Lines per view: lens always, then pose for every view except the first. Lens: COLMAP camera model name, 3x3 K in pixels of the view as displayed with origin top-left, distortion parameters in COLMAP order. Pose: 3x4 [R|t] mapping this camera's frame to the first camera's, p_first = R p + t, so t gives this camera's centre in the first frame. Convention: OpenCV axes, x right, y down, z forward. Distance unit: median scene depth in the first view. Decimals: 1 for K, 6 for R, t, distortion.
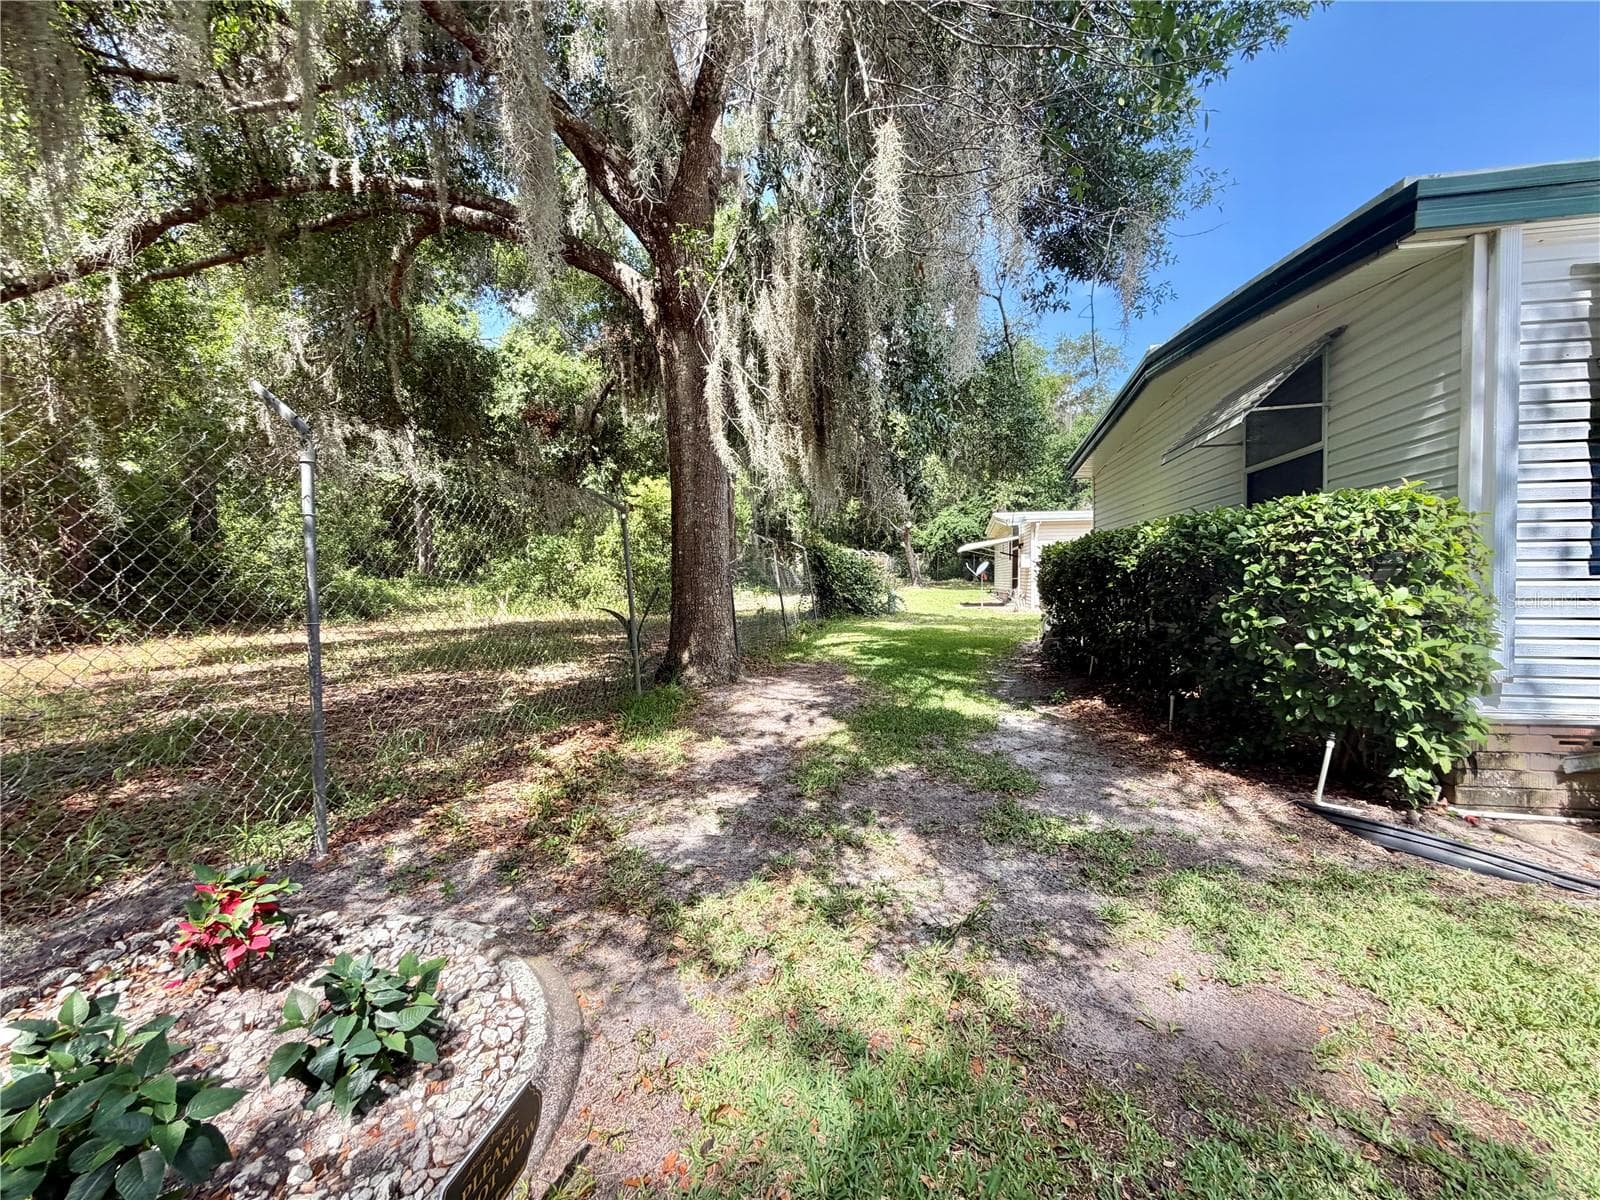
lens RADIAL K [[640.3, 0, 802.7], [0, 640.3, 602.1], [0, 0, 1]] dist [0.001388, -0.001013]
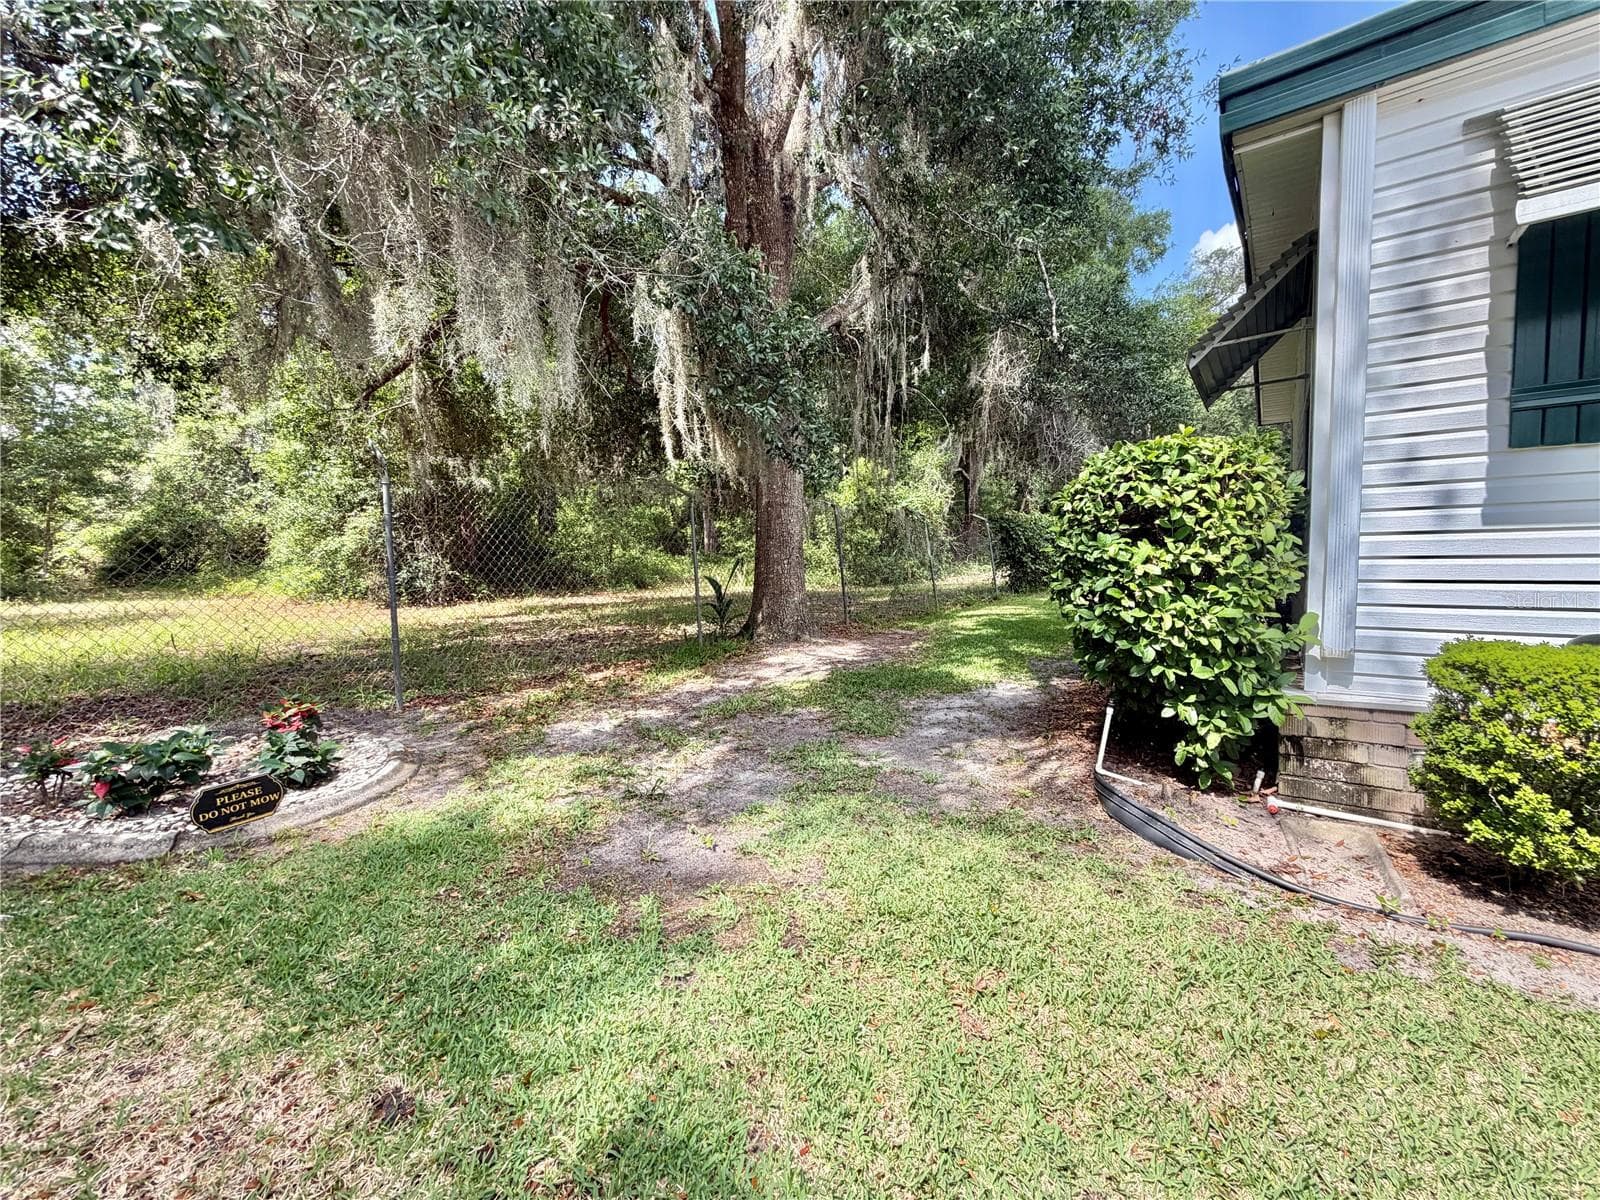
lens RADIAL K [[640.3, 0, 785.8], [0, 640.3, 600.7], [0, 0, 1]] dist [0.001388, -0.001013]
pose [[0.895443, 0.019498, -0.444750, 0.820487], [-0.003230, 0.999299, 0.037307, 0.022884], [0.445165, -0.031970, 0.894878, -0.070733]]
